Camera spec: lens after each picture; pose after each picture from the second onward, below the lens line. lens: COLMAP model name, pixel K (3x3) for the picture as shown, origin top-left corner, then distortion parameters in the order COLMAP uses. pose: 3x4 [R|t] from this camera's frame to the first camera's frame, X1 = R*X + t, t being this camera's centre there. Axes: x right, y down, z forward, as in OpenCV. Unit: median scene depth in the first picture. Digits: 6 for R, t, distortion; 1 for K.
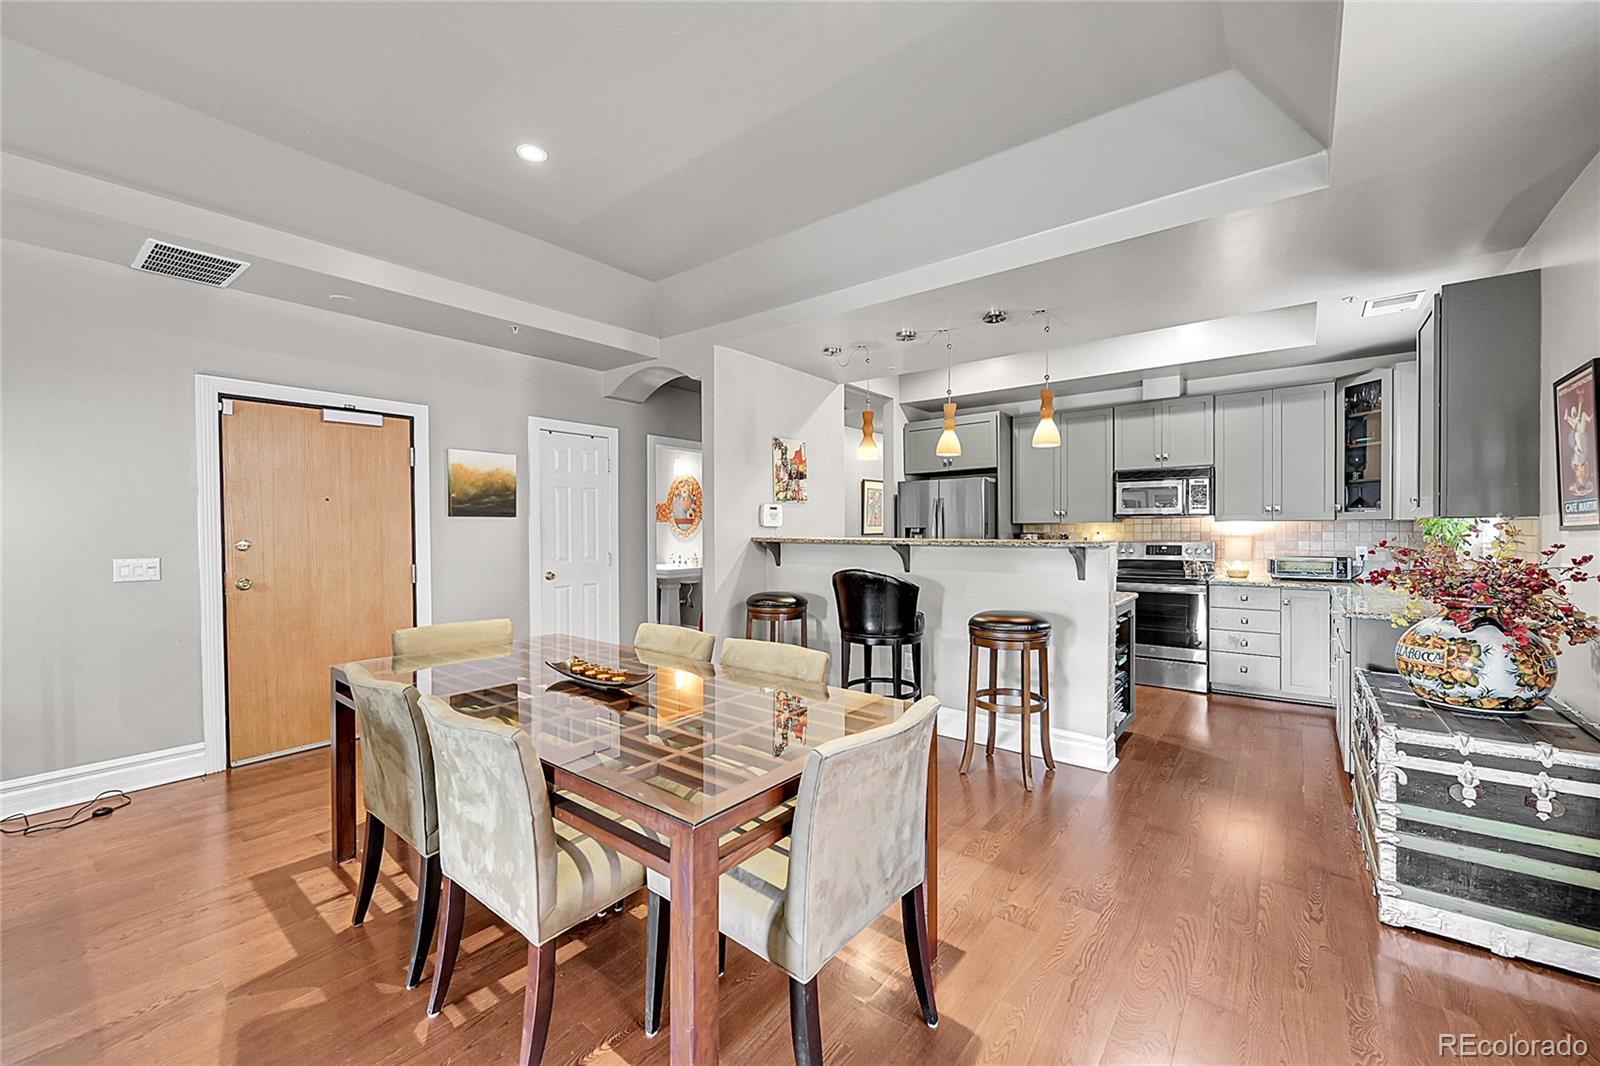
lens RADIAL K [[626.8, 0, 805.8], [0, 626.8, 537.9], [0, 0, 1]] dist [-0.001448, -0.000098]
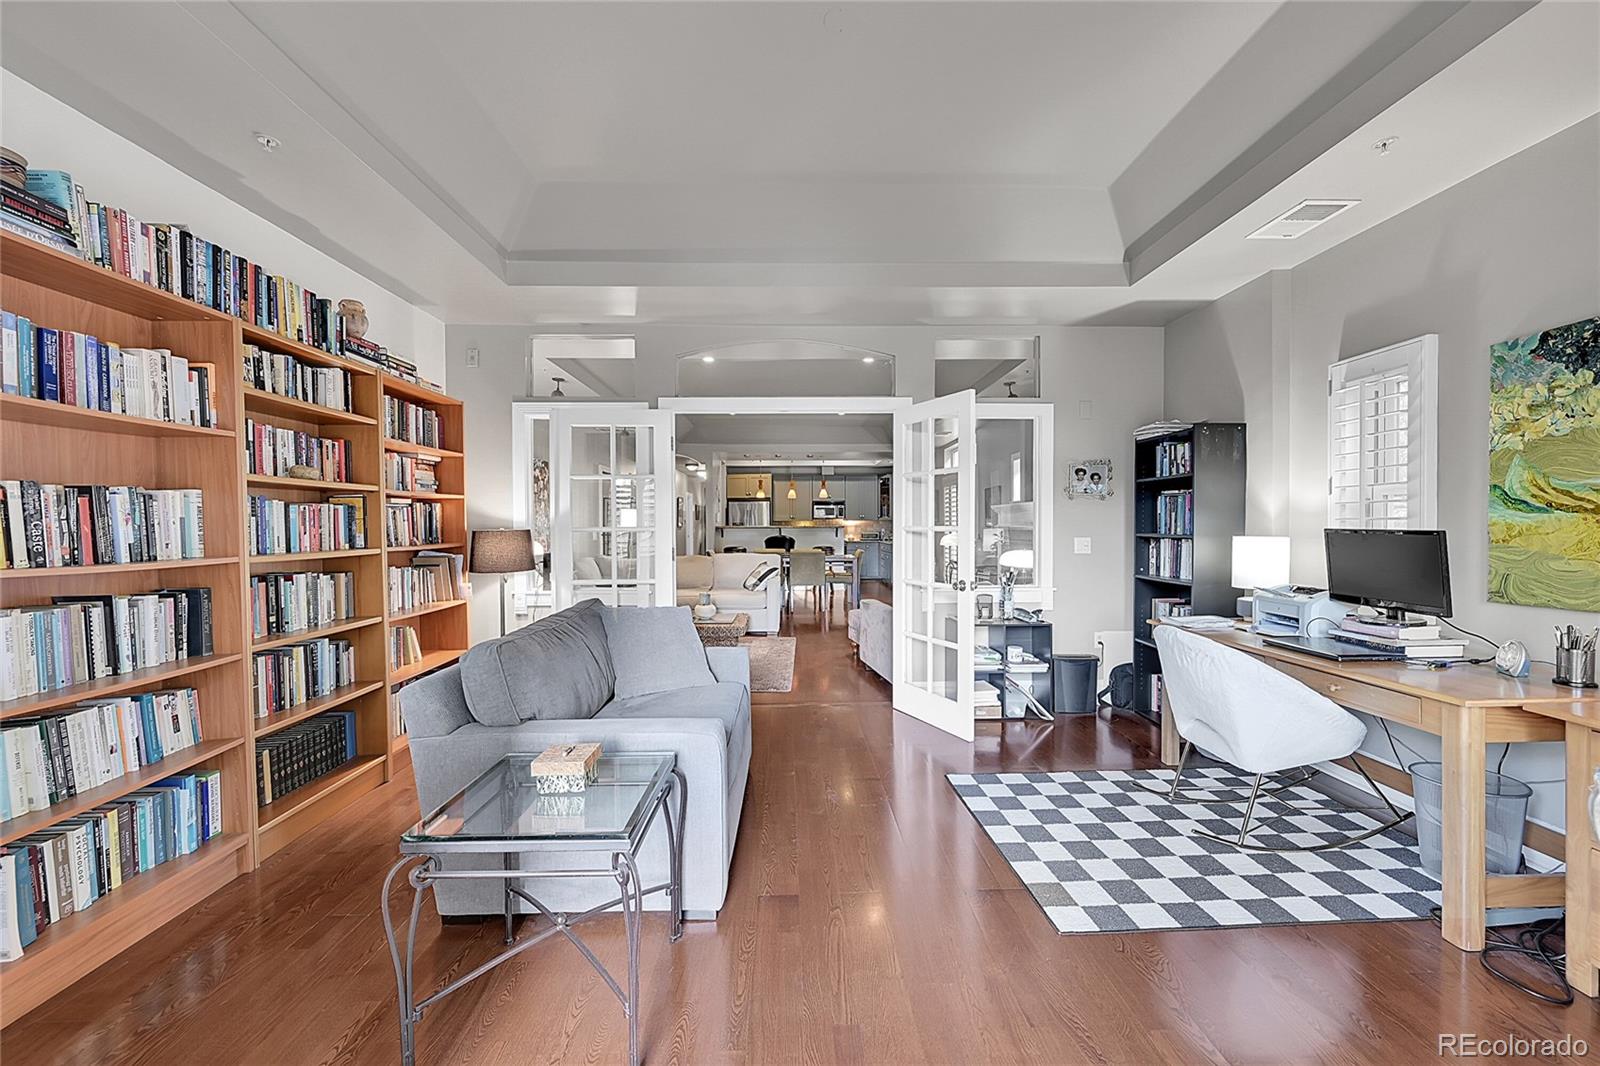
lens RADIAL K [[626.8, 0, 807.9], [0, 626.8, 536.7], [0, 0, 1]] dist [-0.001448, -0.000098]
pose [[0.766568, -0.011379, 0.642063, -1.357660], [0.011210, 0.999928, 0.004337, 0.033567], [-0.642066, 0.003873, 0.766640, -1.112375]]
